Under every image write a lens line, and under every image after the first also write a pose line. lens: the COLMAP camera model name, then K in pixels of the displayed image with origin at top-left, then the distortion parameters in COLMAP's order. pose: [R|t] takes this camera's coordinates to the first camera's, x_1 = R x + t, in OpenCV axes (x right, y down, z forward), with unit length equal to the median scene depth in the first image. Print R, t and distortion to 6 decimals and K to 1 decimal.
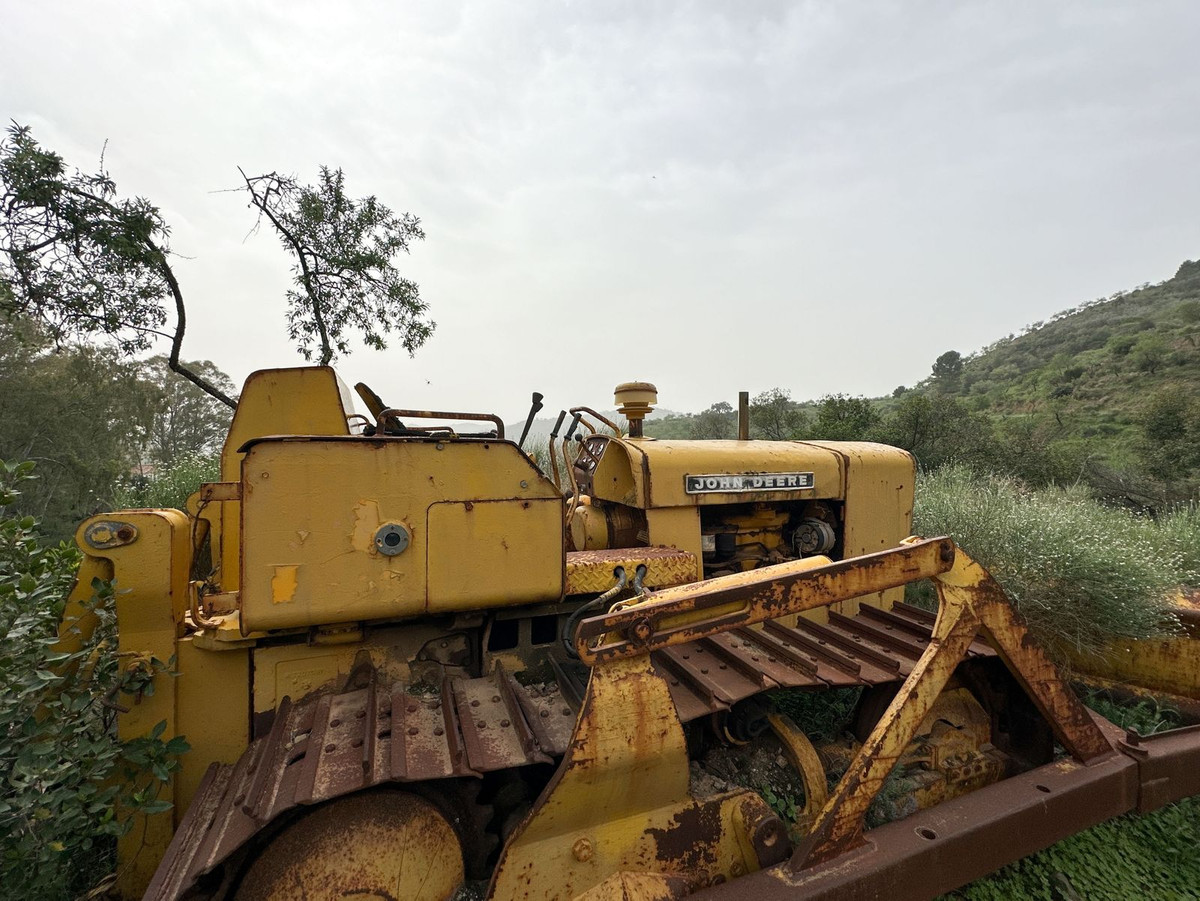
lens RADIAL K [[481.9, 0, 588.9], [0, 481.9, 453.4], [0, 0, 1]] dist [0.003045, -0.001462]
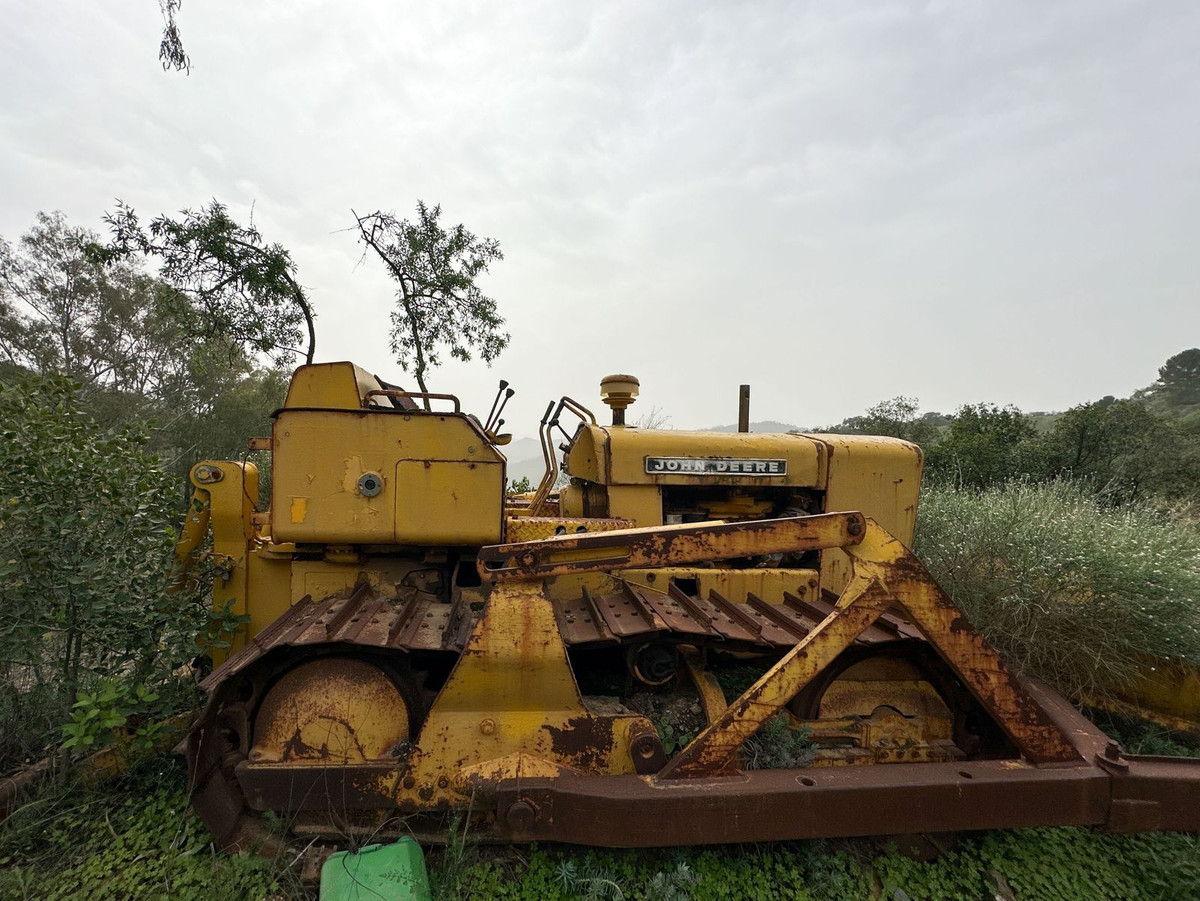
lens RADIAL K [[481.9, 0, 568.1], [0, 481.9, 481.3], [0, 0, 1]] dist [0.003045, -0.001462]
pose [[0.966634, 0.034978, -0.253763, 0.380097], [-0.027542, 0.999082, 0.032799, 0.086606], [0.254677, -0.024715, 0.966710, -0.137815]]
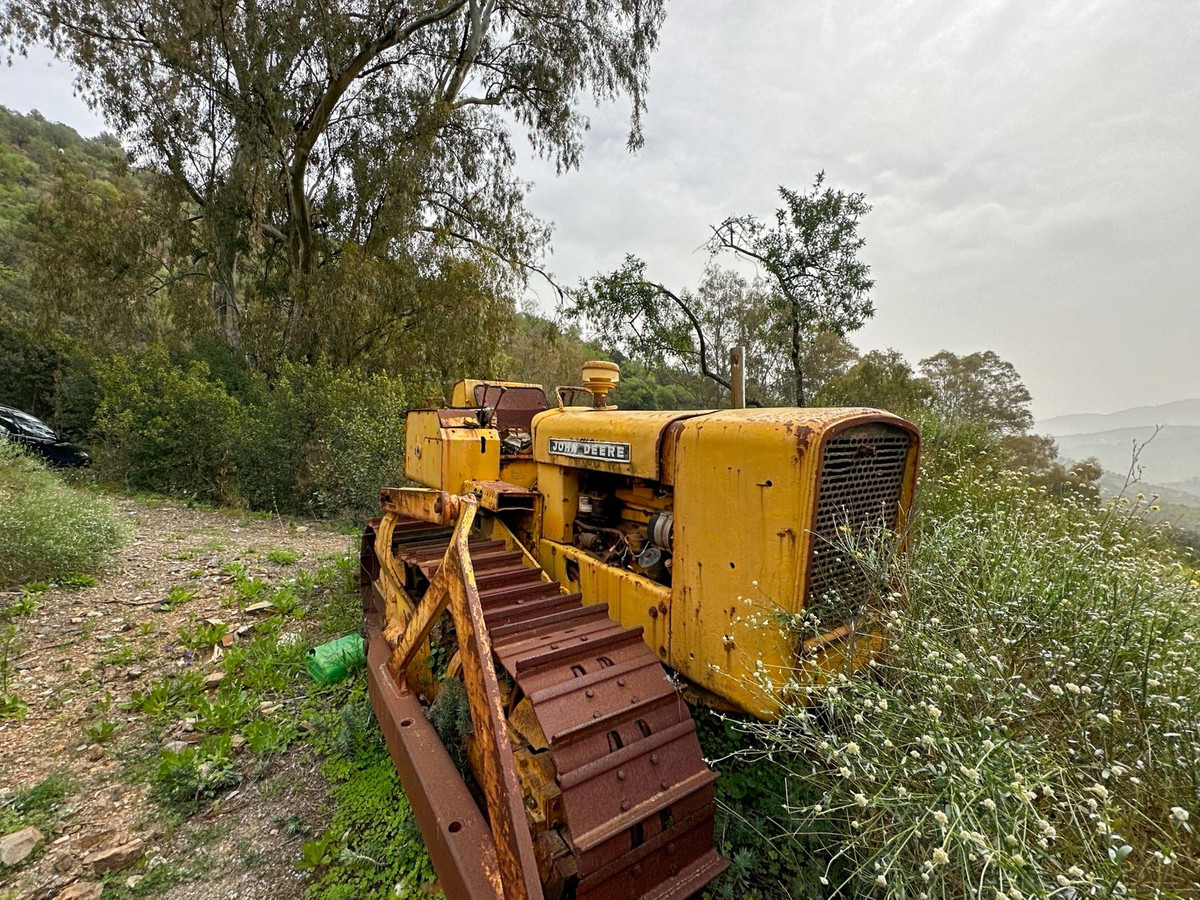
lens RADIAL K [[481.9, 0, 593.0], [0, 481.9, 445.2], [0, 0, 1]] dist [0.003045, -0.001462]
pose [[0.250108, 0.045737, -0.967137, 1.716509], [-0.039825, 0.998524, 0.036922, 0.017339], [0.967398, 0.029282, 0.251561, 0.981305]]
